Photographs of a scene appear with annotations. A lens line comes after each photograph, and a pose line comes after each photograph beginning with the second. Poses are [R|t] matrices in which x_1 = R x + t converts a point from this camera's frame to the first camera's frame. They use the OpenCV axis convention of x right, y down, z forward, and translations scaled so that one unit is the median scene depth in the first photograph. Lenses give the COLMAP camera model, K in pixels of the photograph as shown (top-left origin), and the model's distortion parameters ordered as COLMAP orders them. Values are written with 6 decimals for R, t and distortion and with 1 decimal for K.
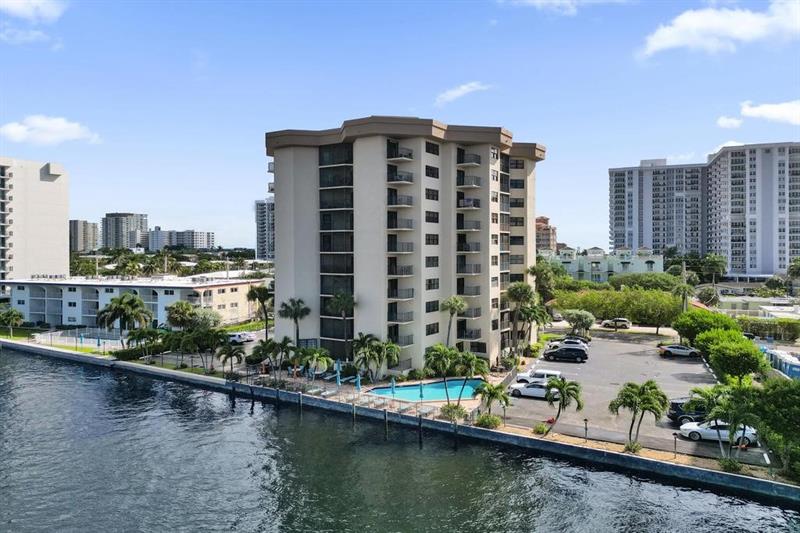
lens RADIAL K [[560.4, 0, 399.0], [0, 560.4, 249.2], [0, 0, 1]] dist [0.071512, -0.085824]
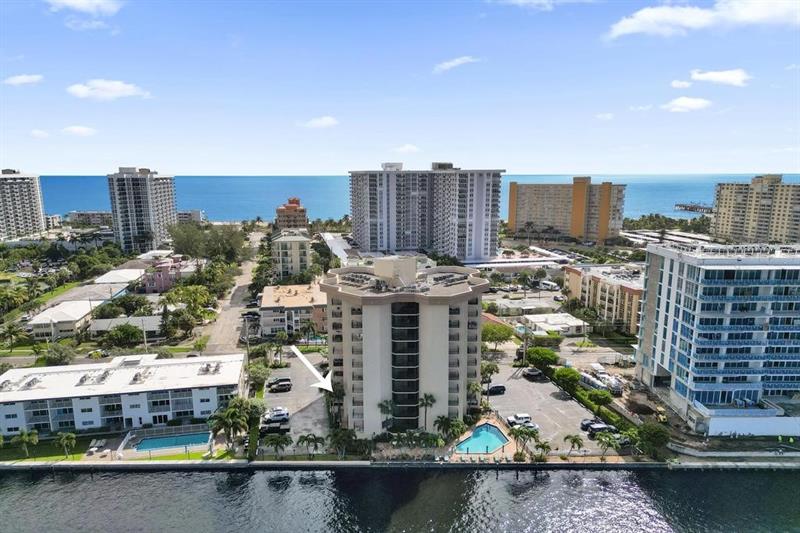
lens RADIAL K [[549.2, 0, 393.7], [0, 549.2, 293.4], [0, 0, 1]] dist [0.033975, -0.027534]
pose [[0.839584, -0.115094, 0.530898, -0.713344], [0.000550, 0.977477, 0.211039, -0.398729], [-0.543230, -0.176893, 0.820738, -0.174328]]
